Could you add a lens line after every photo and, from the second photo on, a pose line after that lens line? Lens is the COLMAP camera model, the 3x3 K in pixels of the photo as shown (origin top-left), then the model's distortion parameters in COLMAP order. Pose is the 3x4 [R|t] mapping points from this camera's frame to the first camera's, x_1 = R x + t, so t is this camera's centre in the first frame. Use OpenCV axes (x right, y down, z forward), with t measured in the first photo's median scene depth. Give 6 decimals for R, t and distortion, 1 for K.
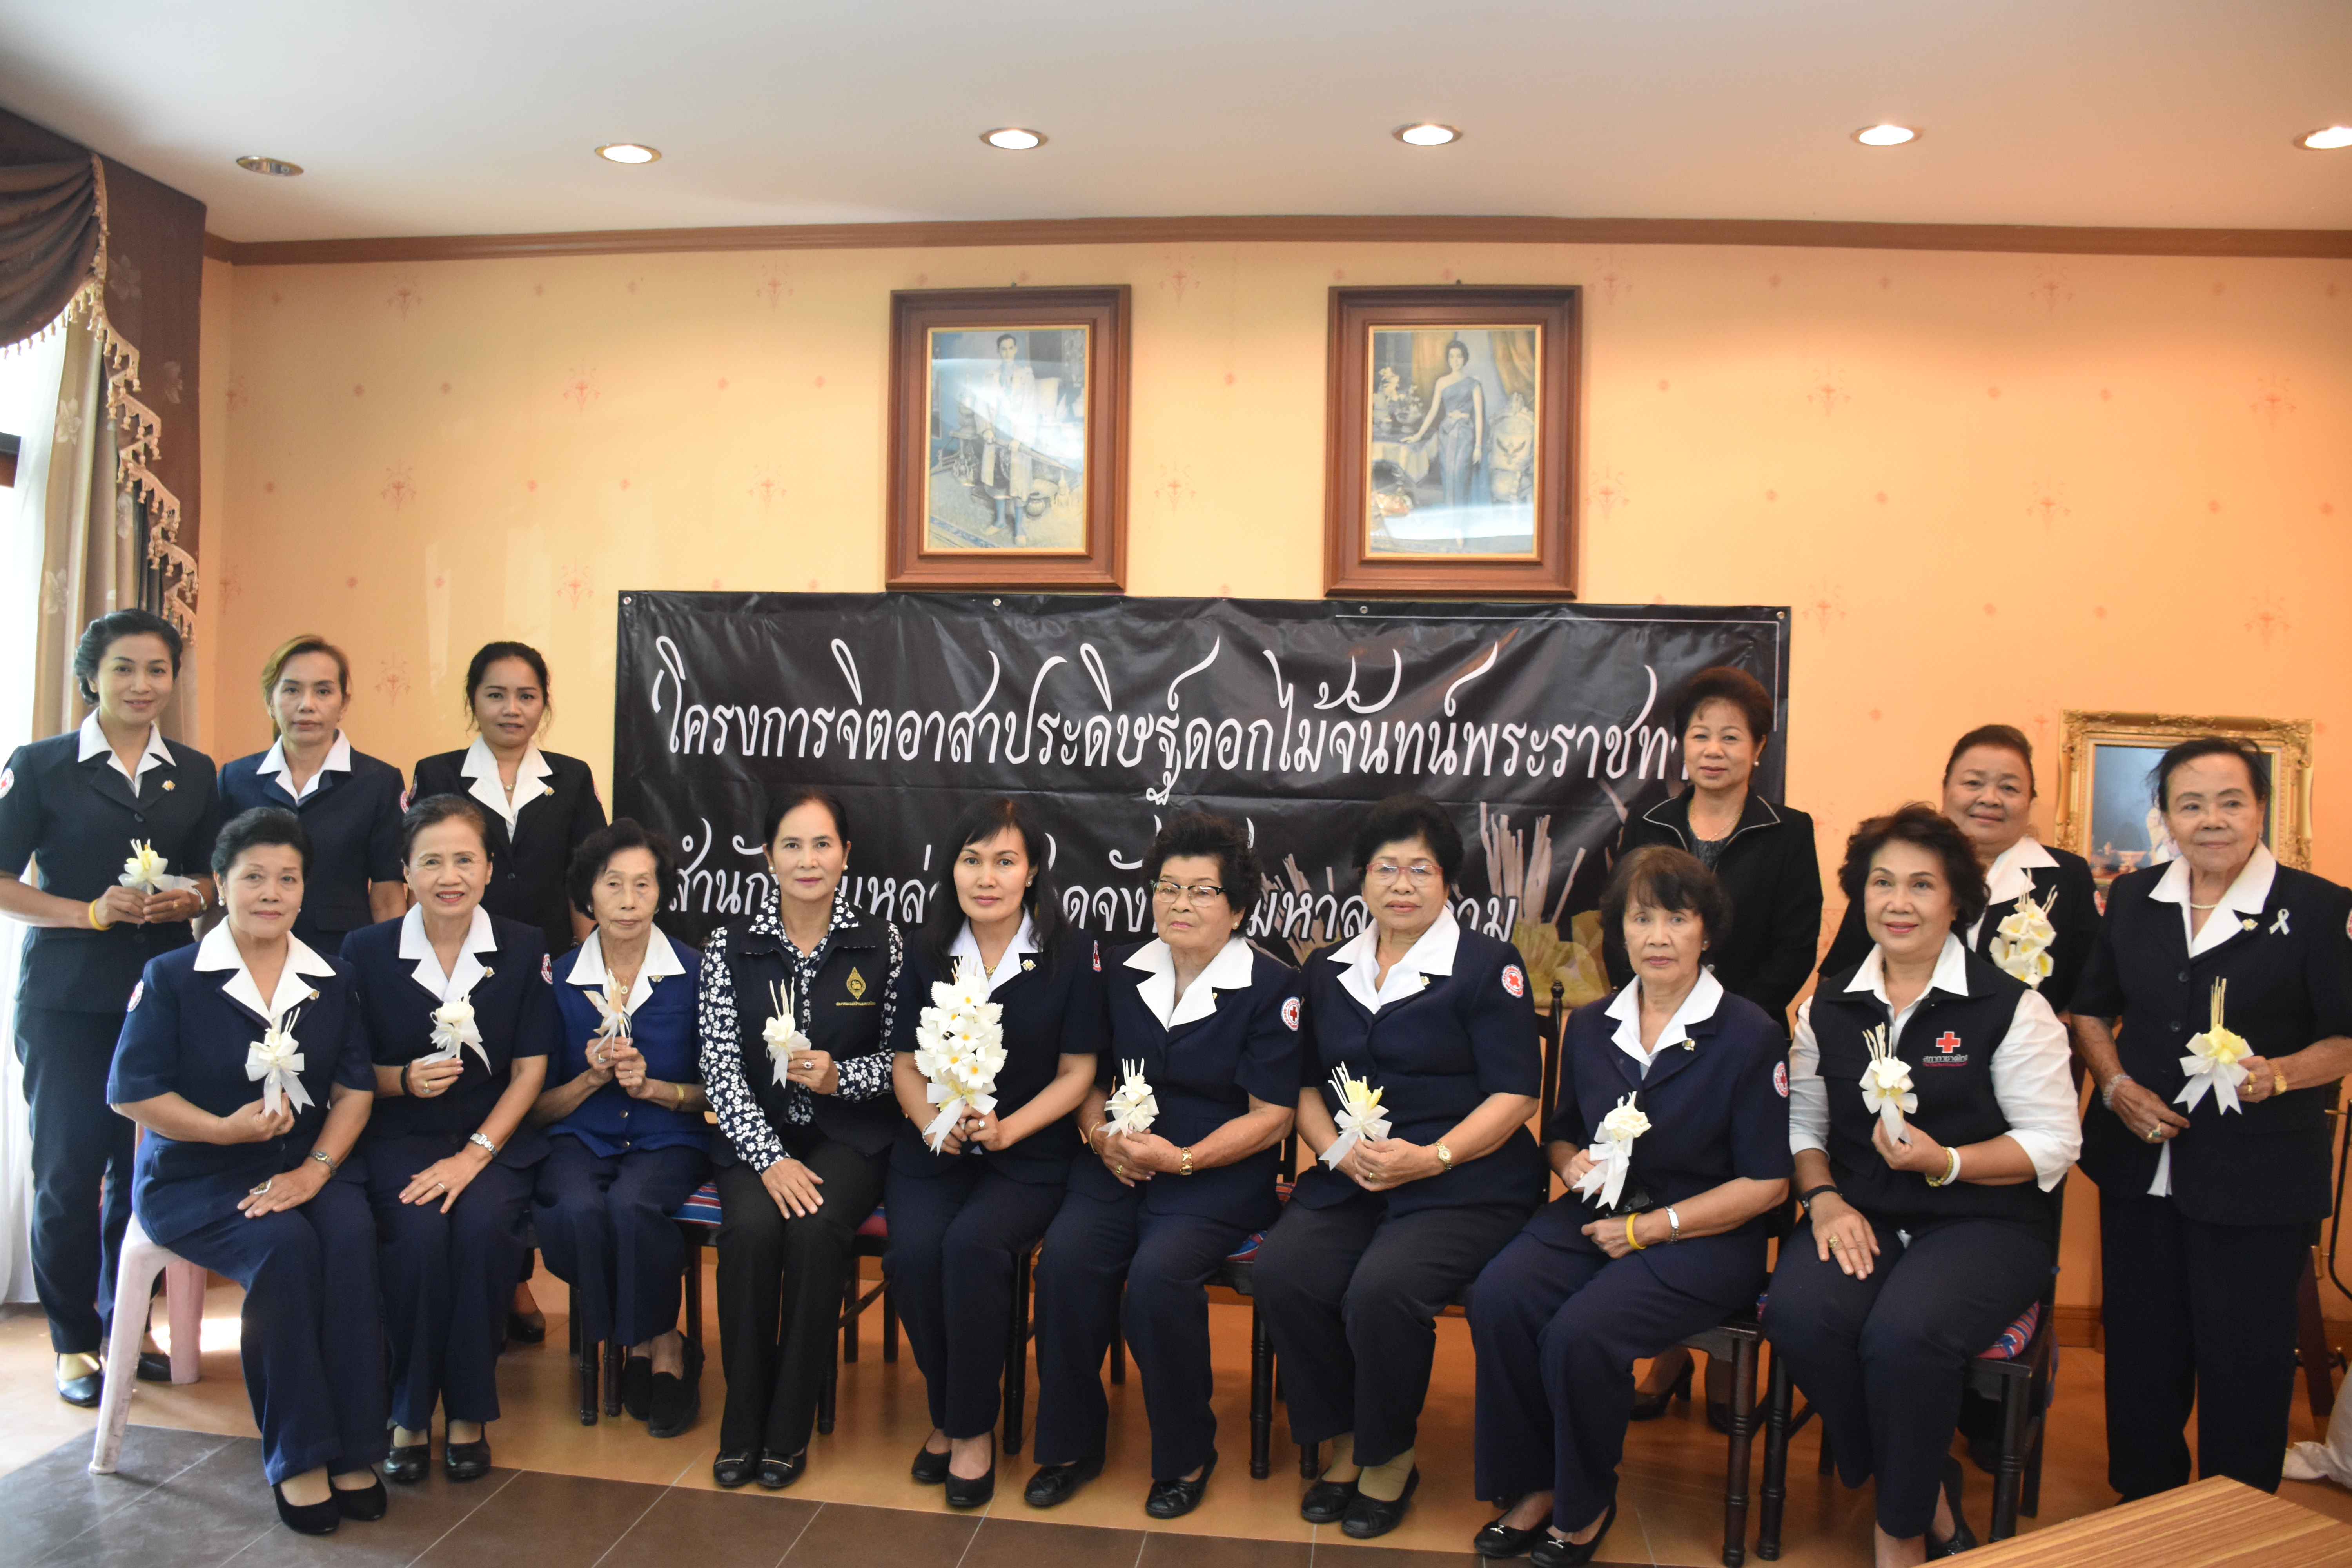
lens RADIAL K [[1841.3, 0, 1158.0], [0, 1841.3, 773.1], [0, 0, 1]] dist [-0.153840, 0.110331]
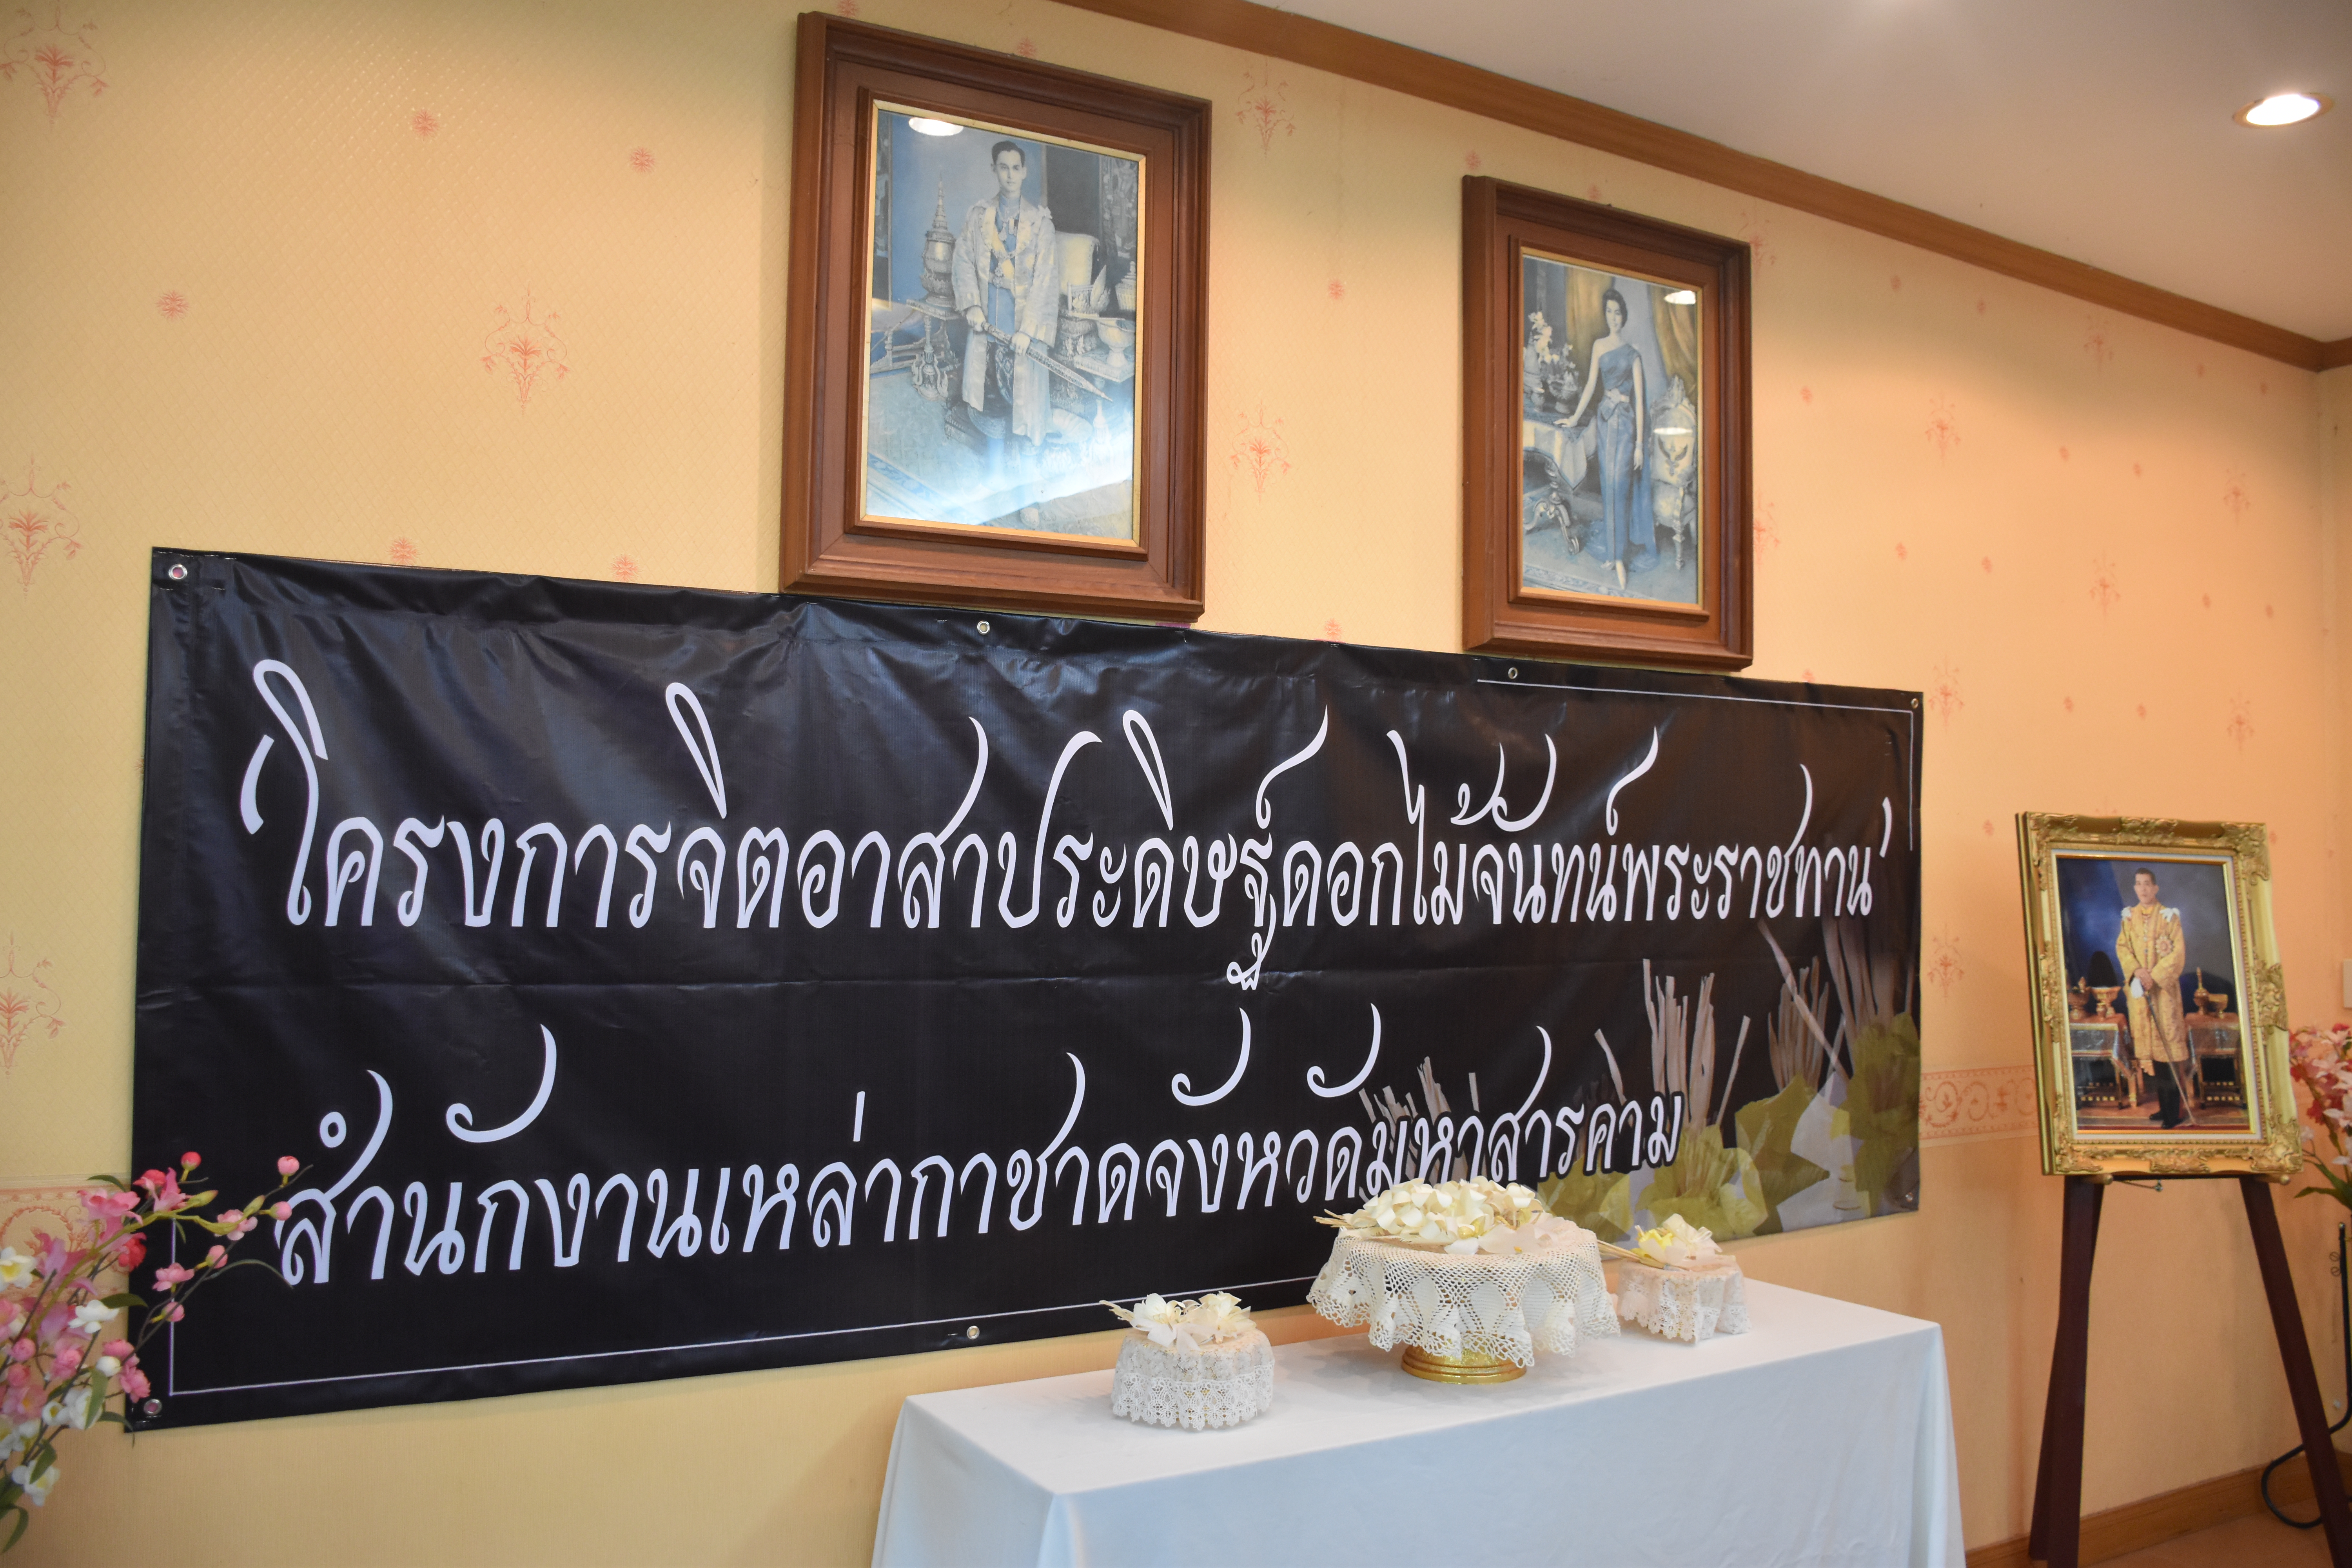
lens RADIAL K [[1841.3, 0, 1158.0], [0, 1841.3, 773.1], [0, 0, 1]] dist [-0.153840, 0.110331]
pose [[0.798083, 0.013841, 0.602388, -0.377412], [0.017085, 0.998814, -0.045585, -0.025765], [-0.602305, 0.046672, 0.796900, 0.556209]]
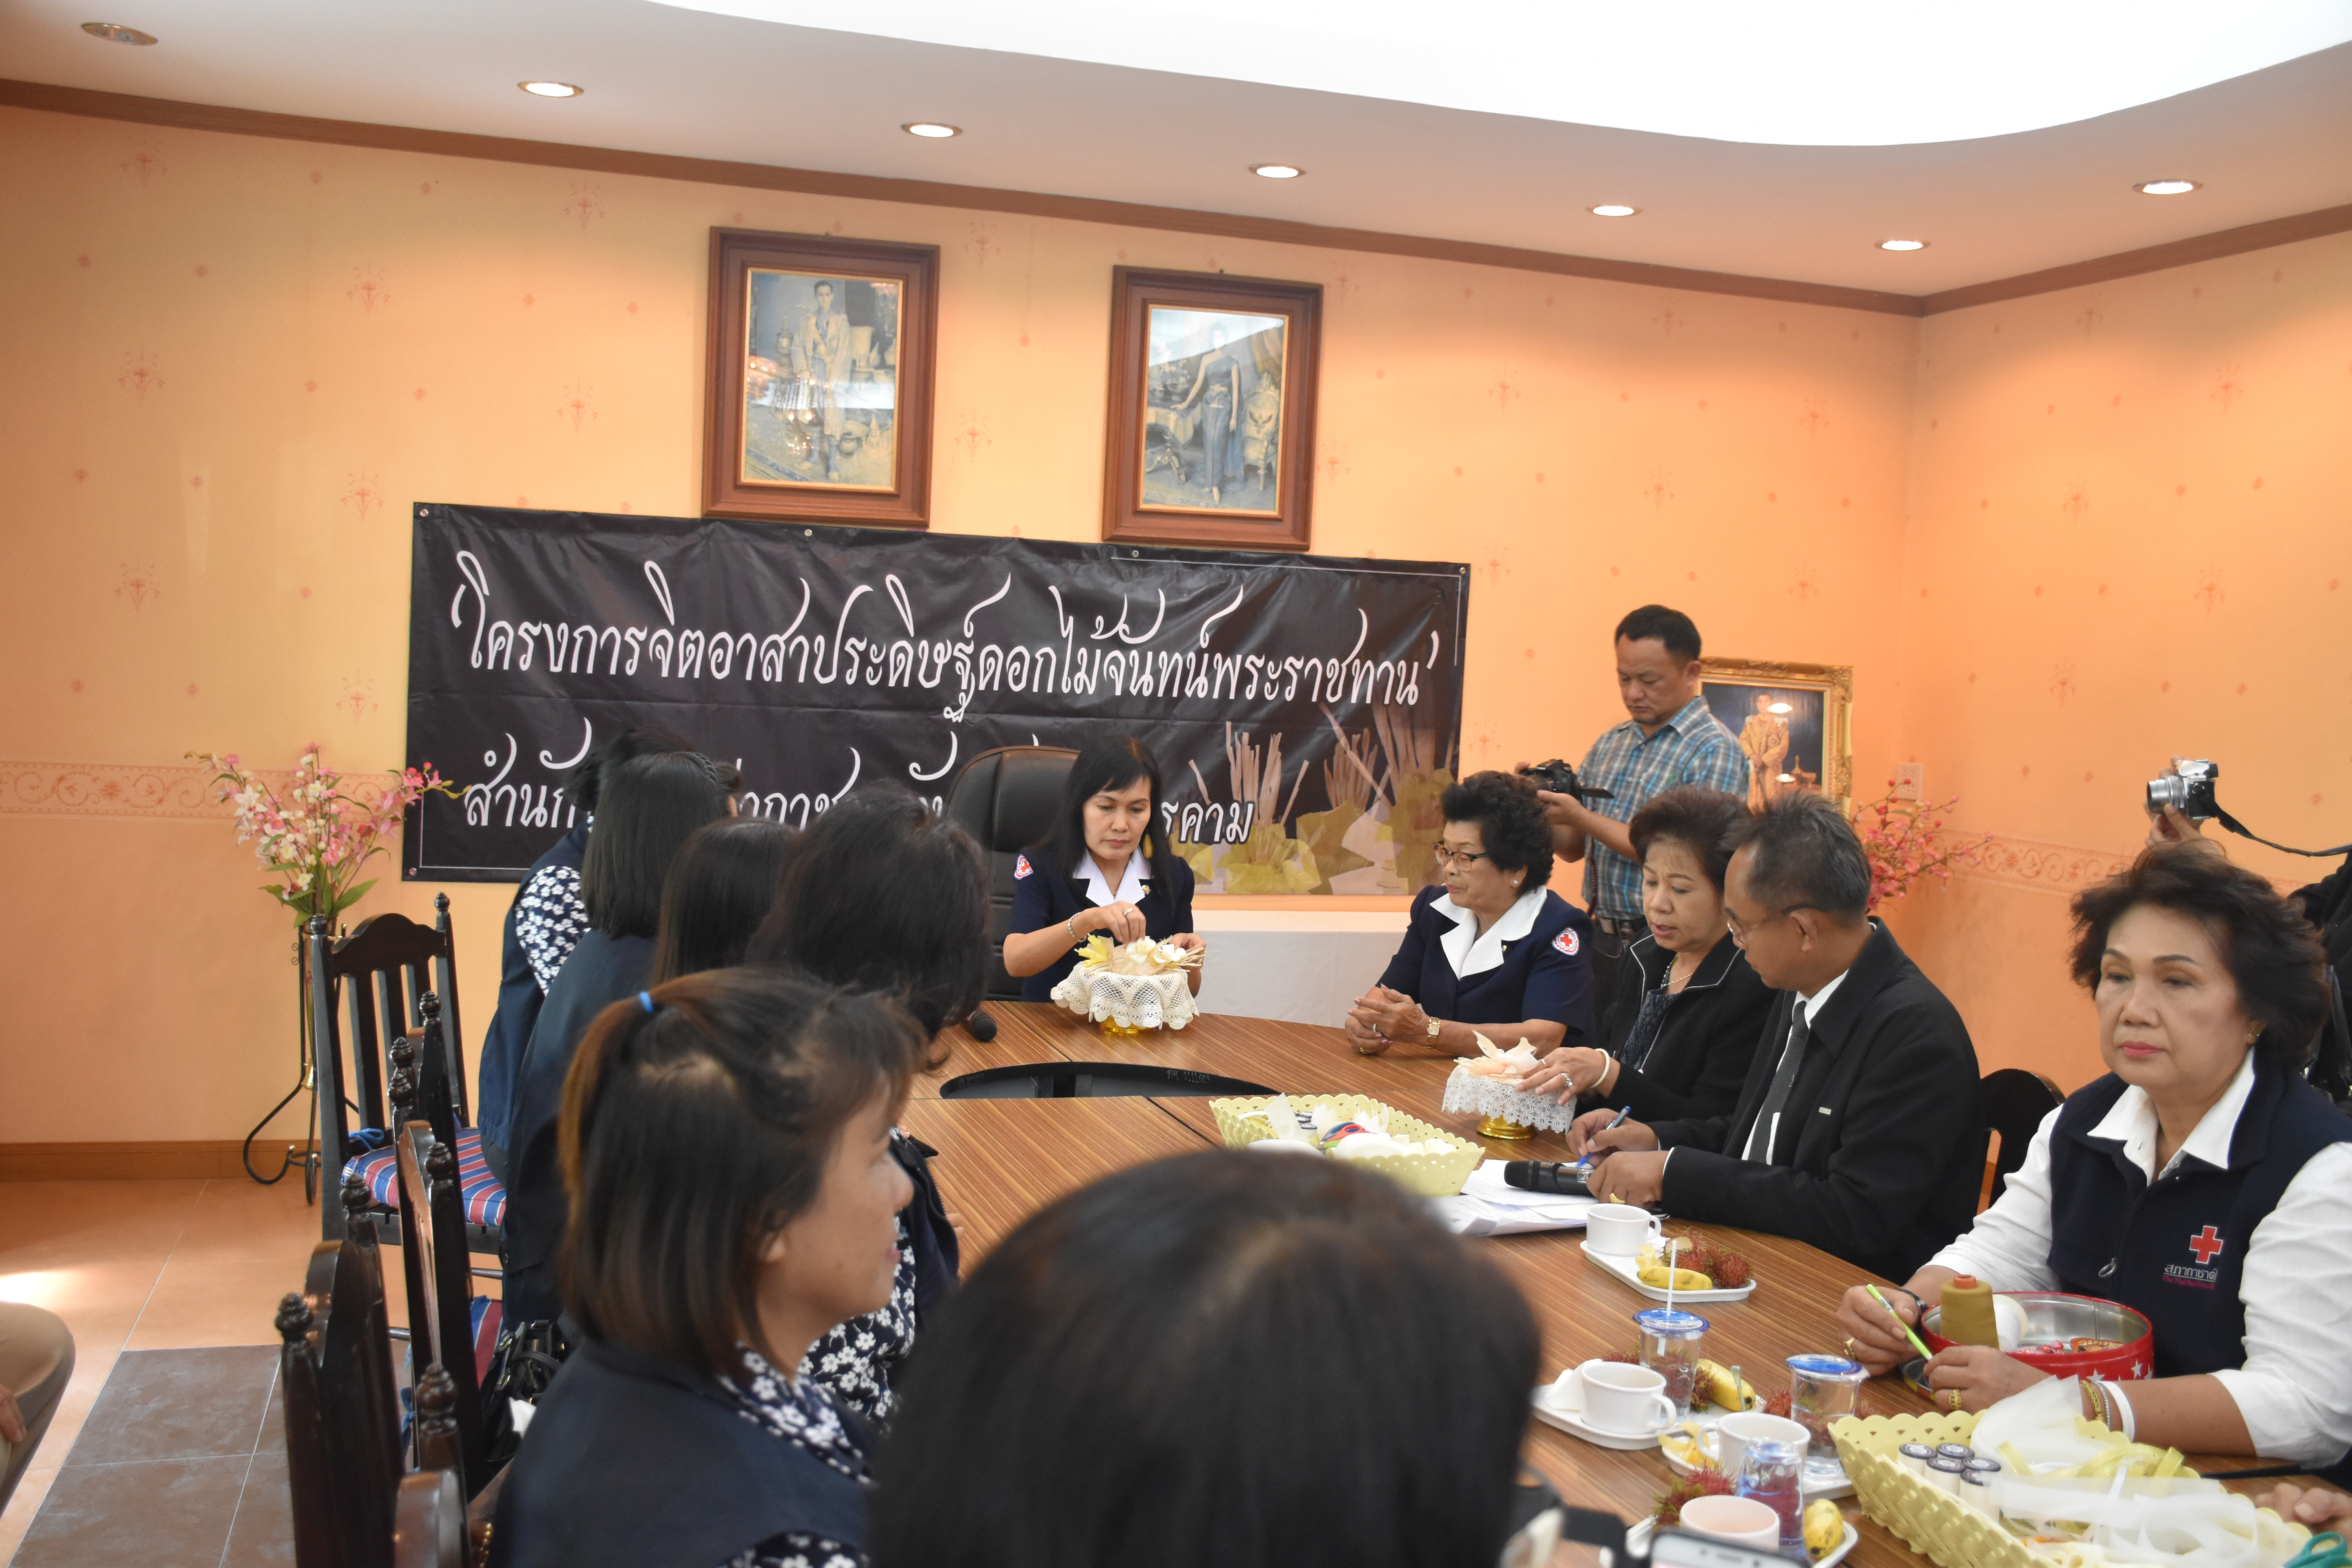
lens RADIAL K [[2208.3, 0, 1159.9], [0, 2208.3, 771.2], [0, 0, 1]] dist [-0.085074, 0.182099]
pose [[0.911361, -0.005078, 0.411576, -0.440177], [-0.015979, 0.998734, 0.047706, -0.018974], [-0.411297, -0.050054, 0.910126, -0.268117]]
